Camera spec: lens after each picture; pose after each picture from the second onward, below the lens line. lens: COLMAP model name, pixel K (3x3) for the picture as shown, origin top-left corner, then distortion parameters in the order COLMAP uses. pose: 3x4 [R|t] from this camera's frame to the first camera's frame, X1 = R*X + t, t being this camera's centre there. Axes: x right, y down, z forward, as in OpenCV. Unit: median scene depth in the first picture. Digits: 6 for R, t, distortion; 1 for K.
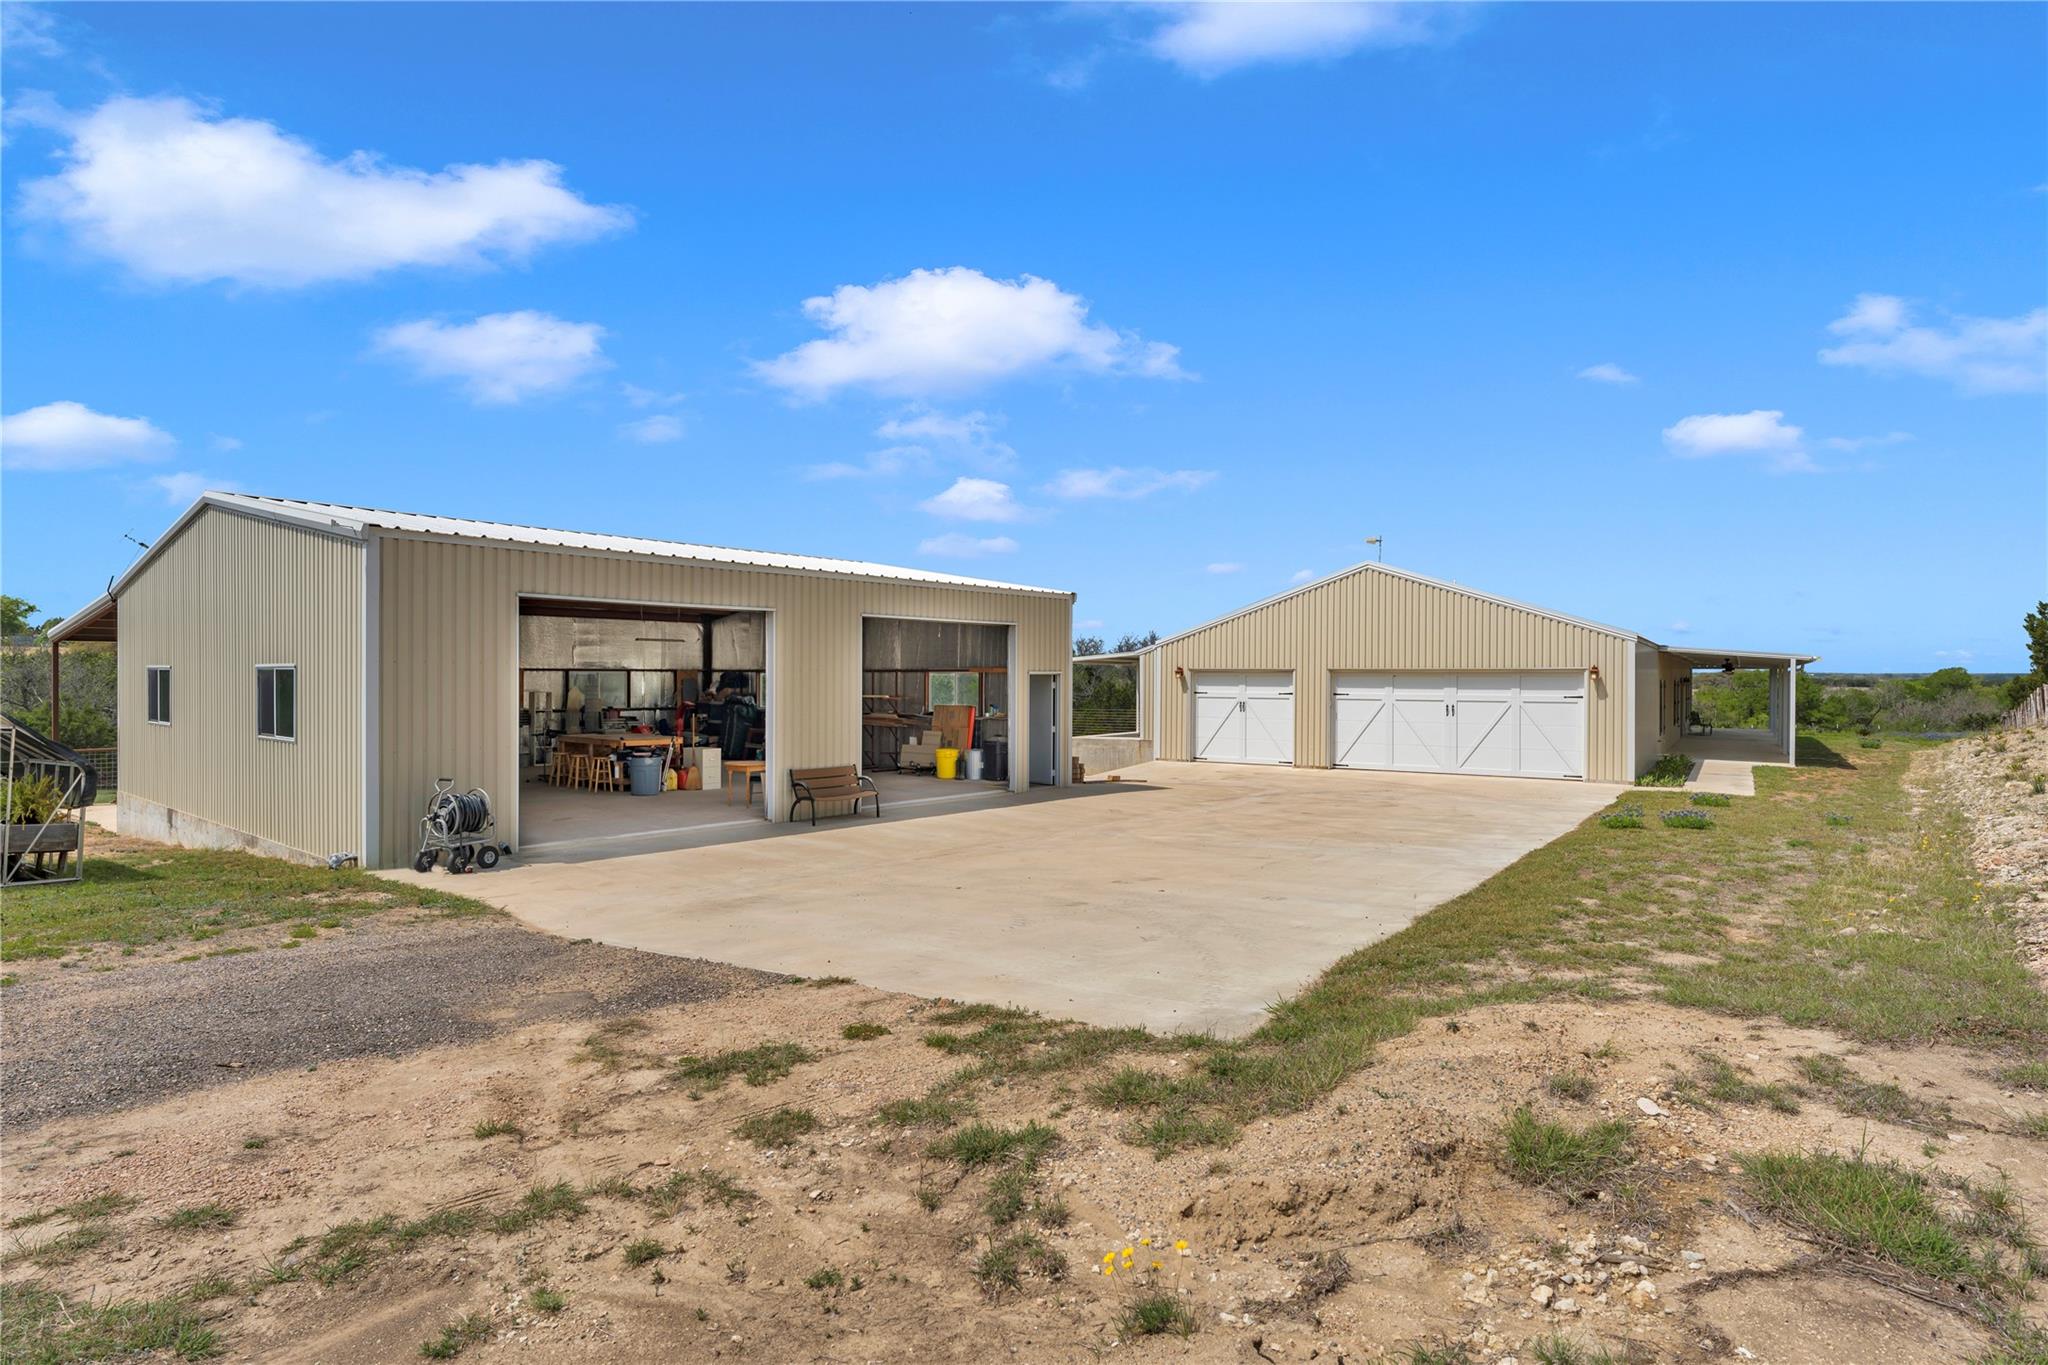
lens RADIAL K [[1146.5, 0, 1023.4], [0, 1146.5, 679.5], [0, 0, 1]] dist [0.000269, 0.000070]
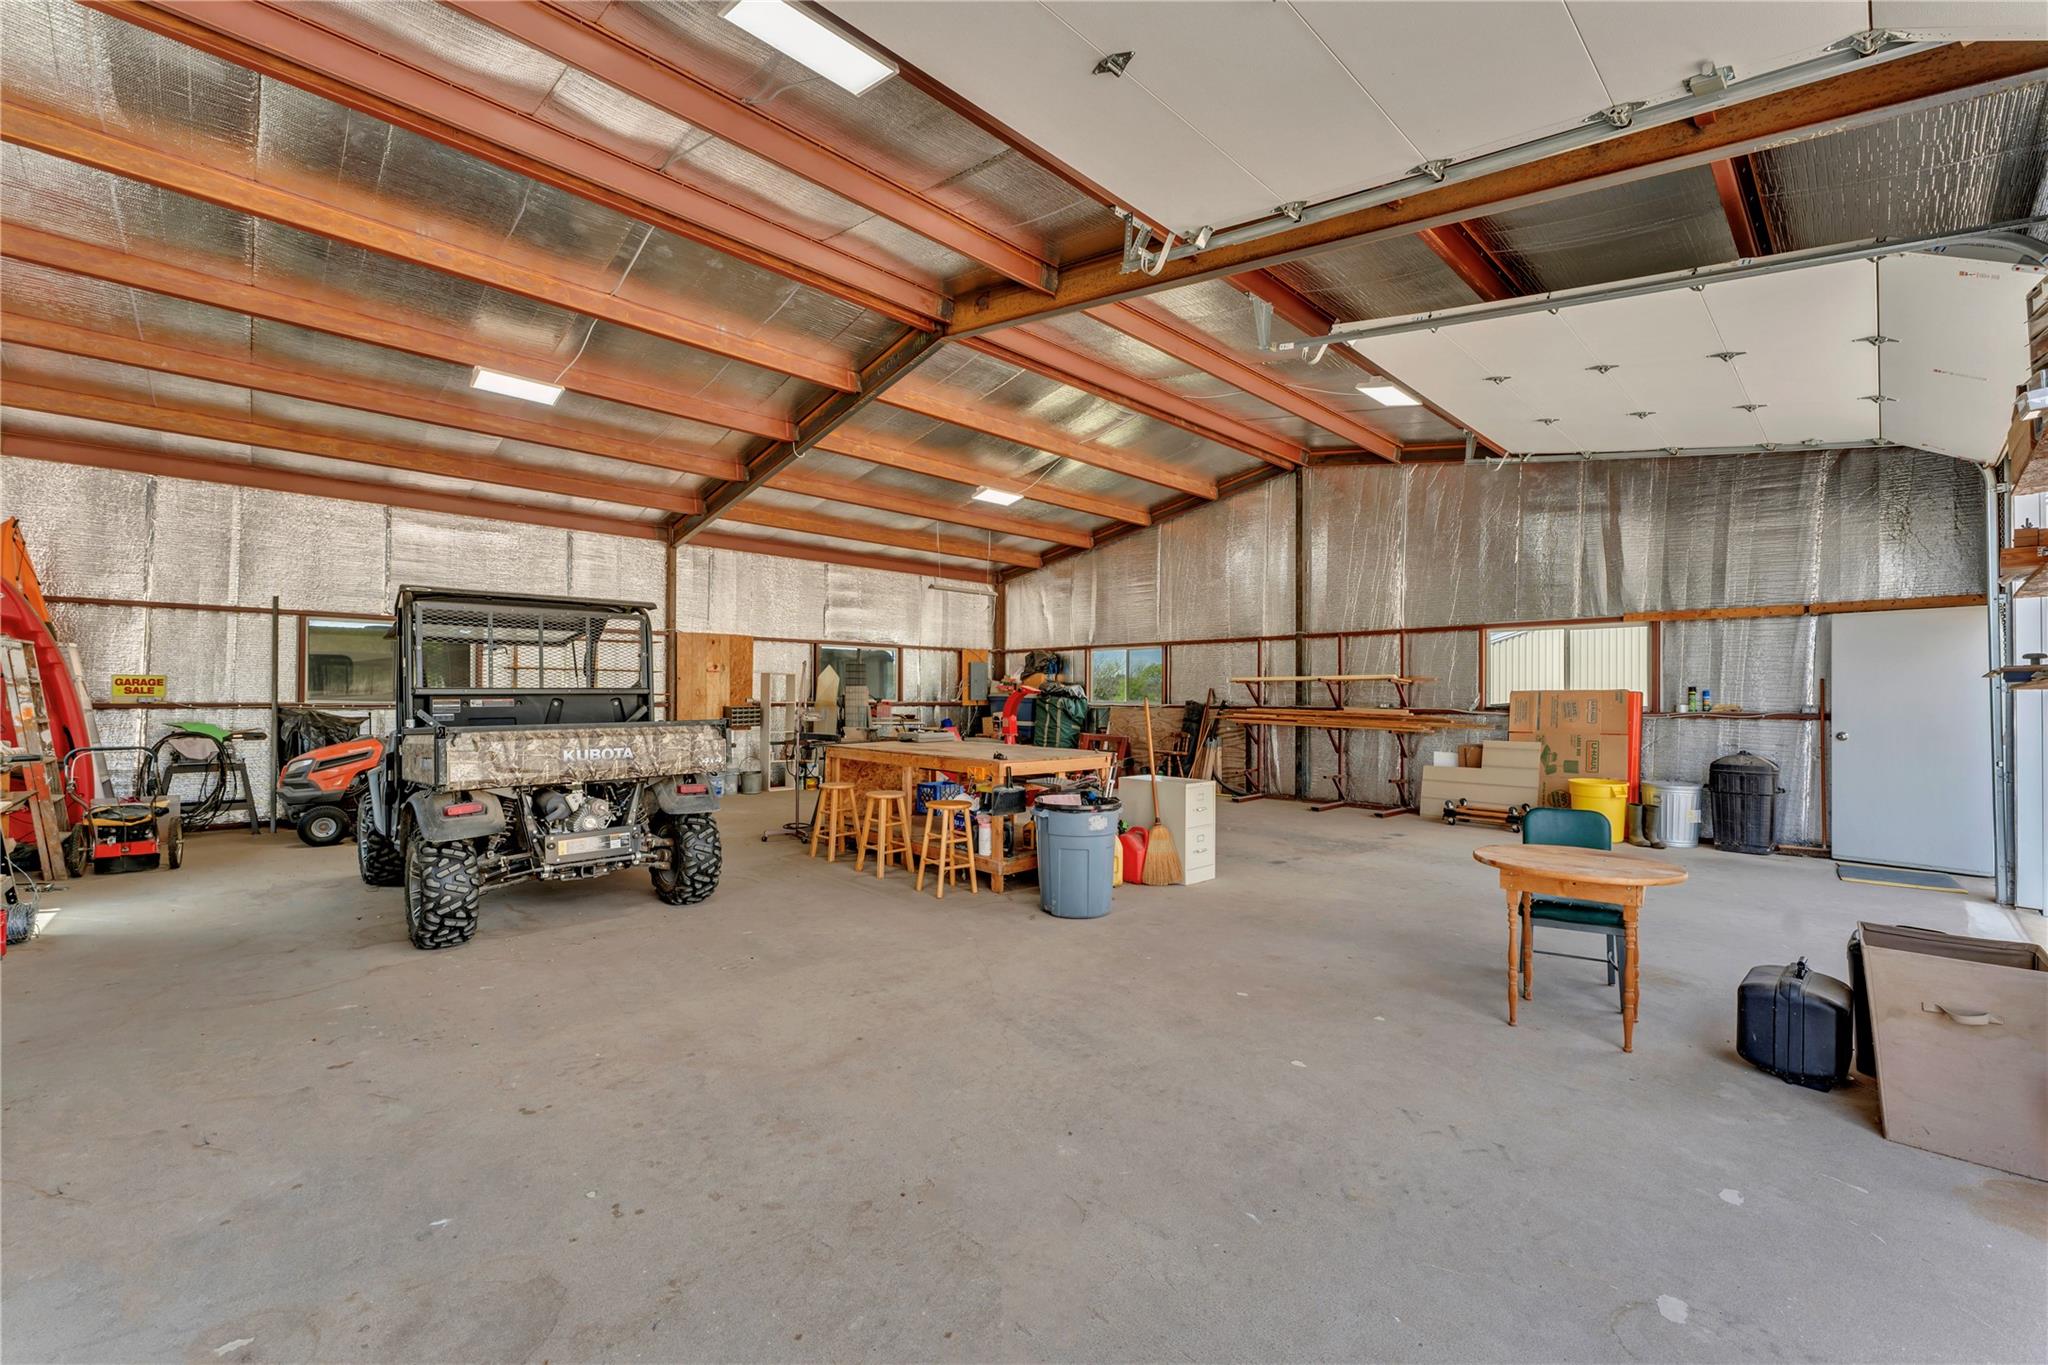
lens RADIAL K [[927.6, 0, 1035.2], [0, 927.6, 689.6], [0, 0, 1]] dist [-0.000688, 0.000588]
pose [[0.993900, -0.000218, -0.110287, -0.207166], [-0.000590, 0.999973, -0.007292, 0.021553], [0.110286, 0.007312, 0.993873, 0.469967]]
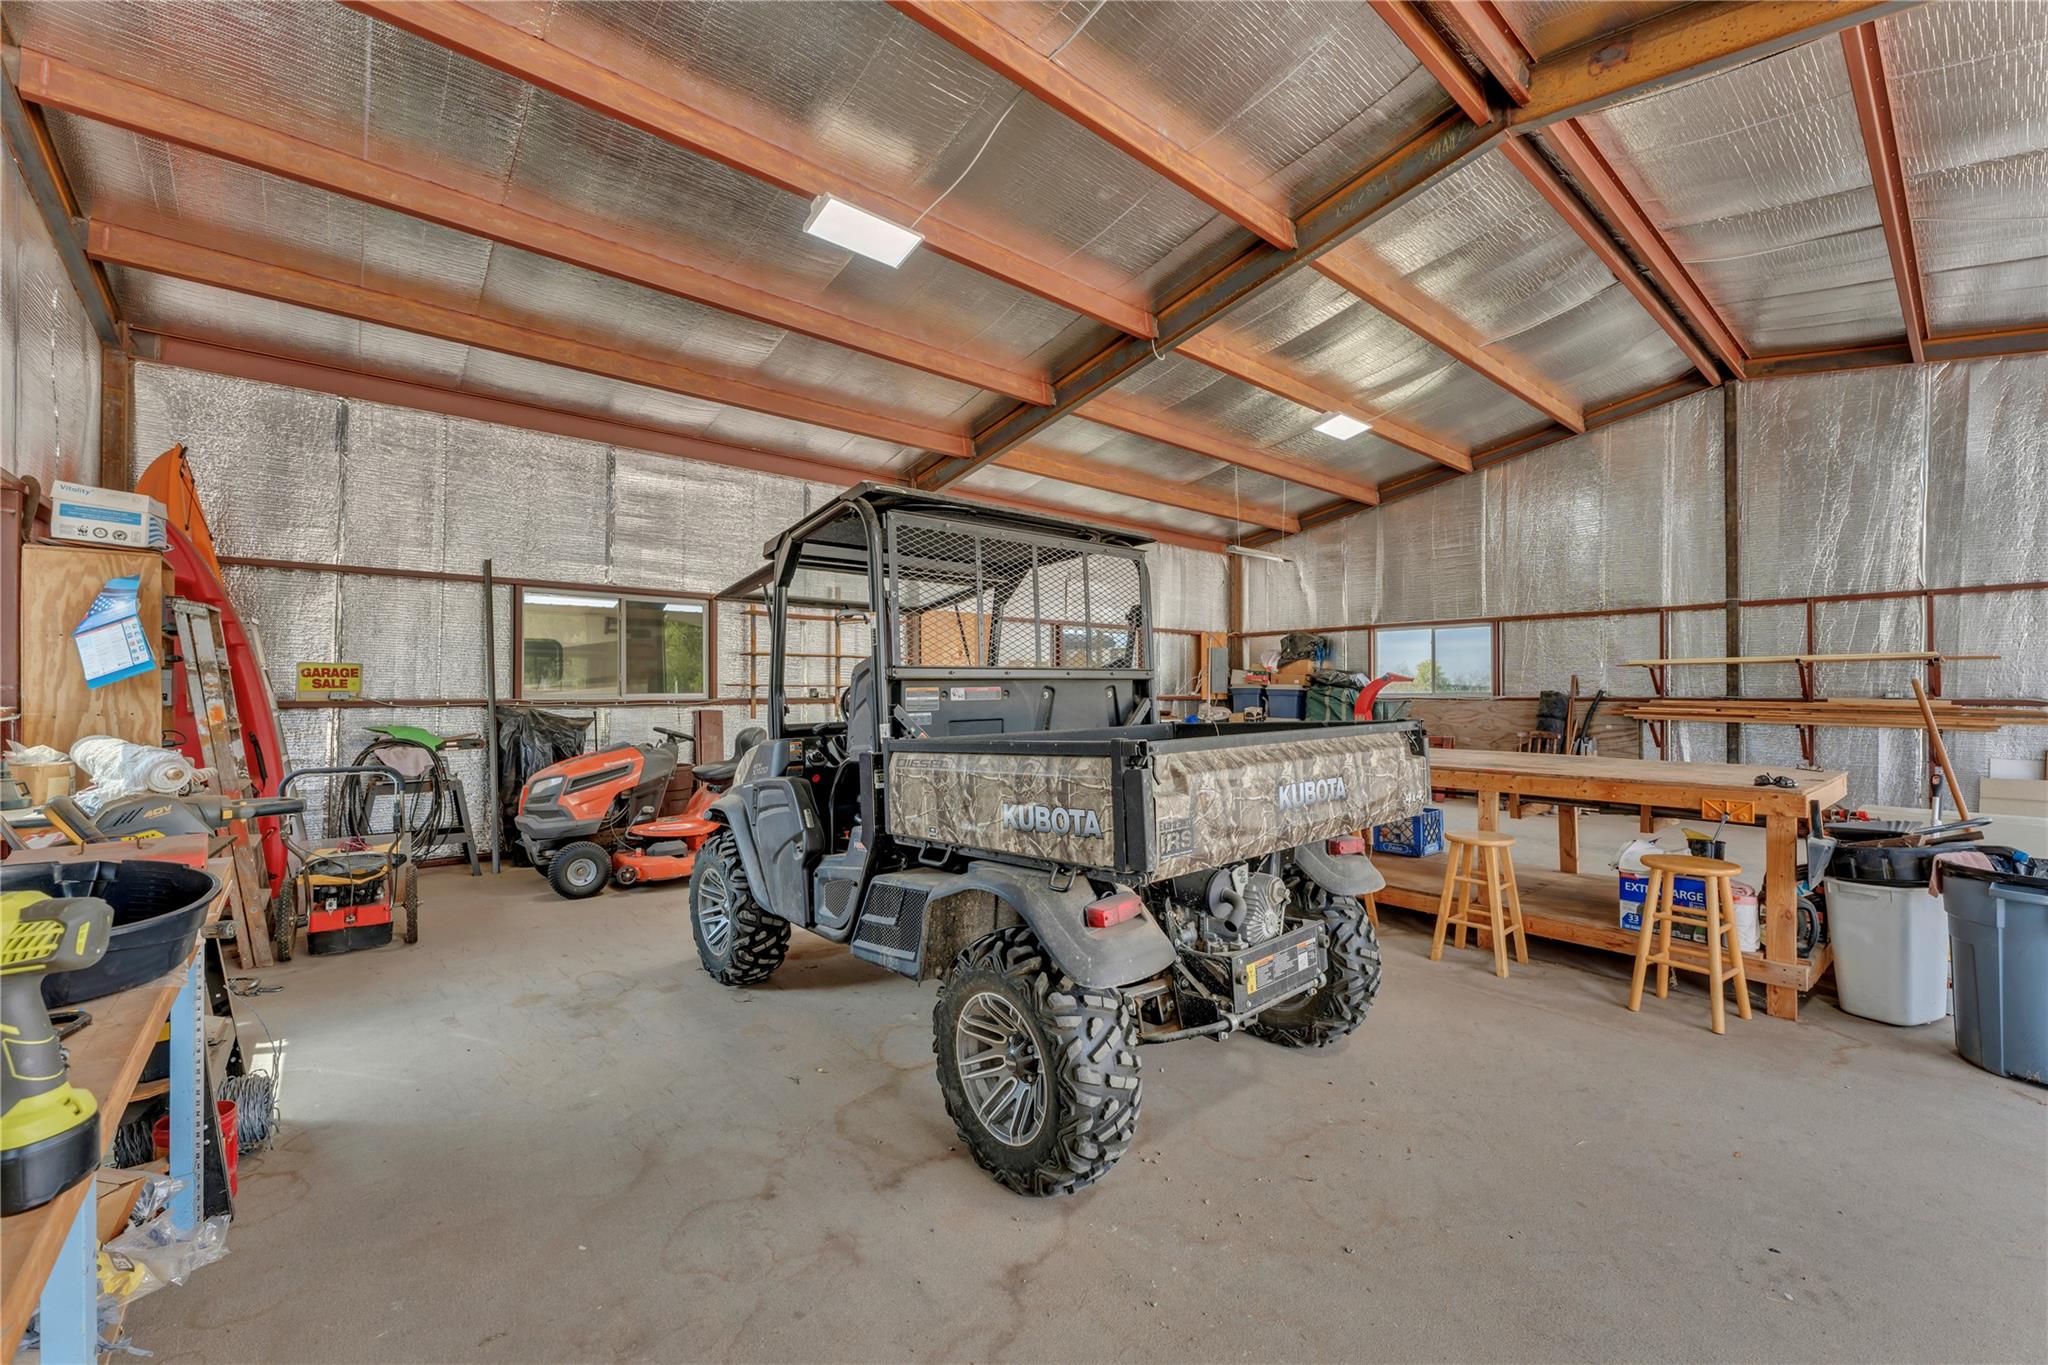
lens RADIAL K [[927.6, 0, 1009.5], [0, 927.6, 686.4], [0, 0, 1]] dist [-0.000688, 0.000588]
pose [[0.982523, -0.007203, -0.186000, -0.327010], [0.006101, 0.999960, -0.006498, 0.022971], [0.186040, 0.005249, 0.982528, 0.547367]]
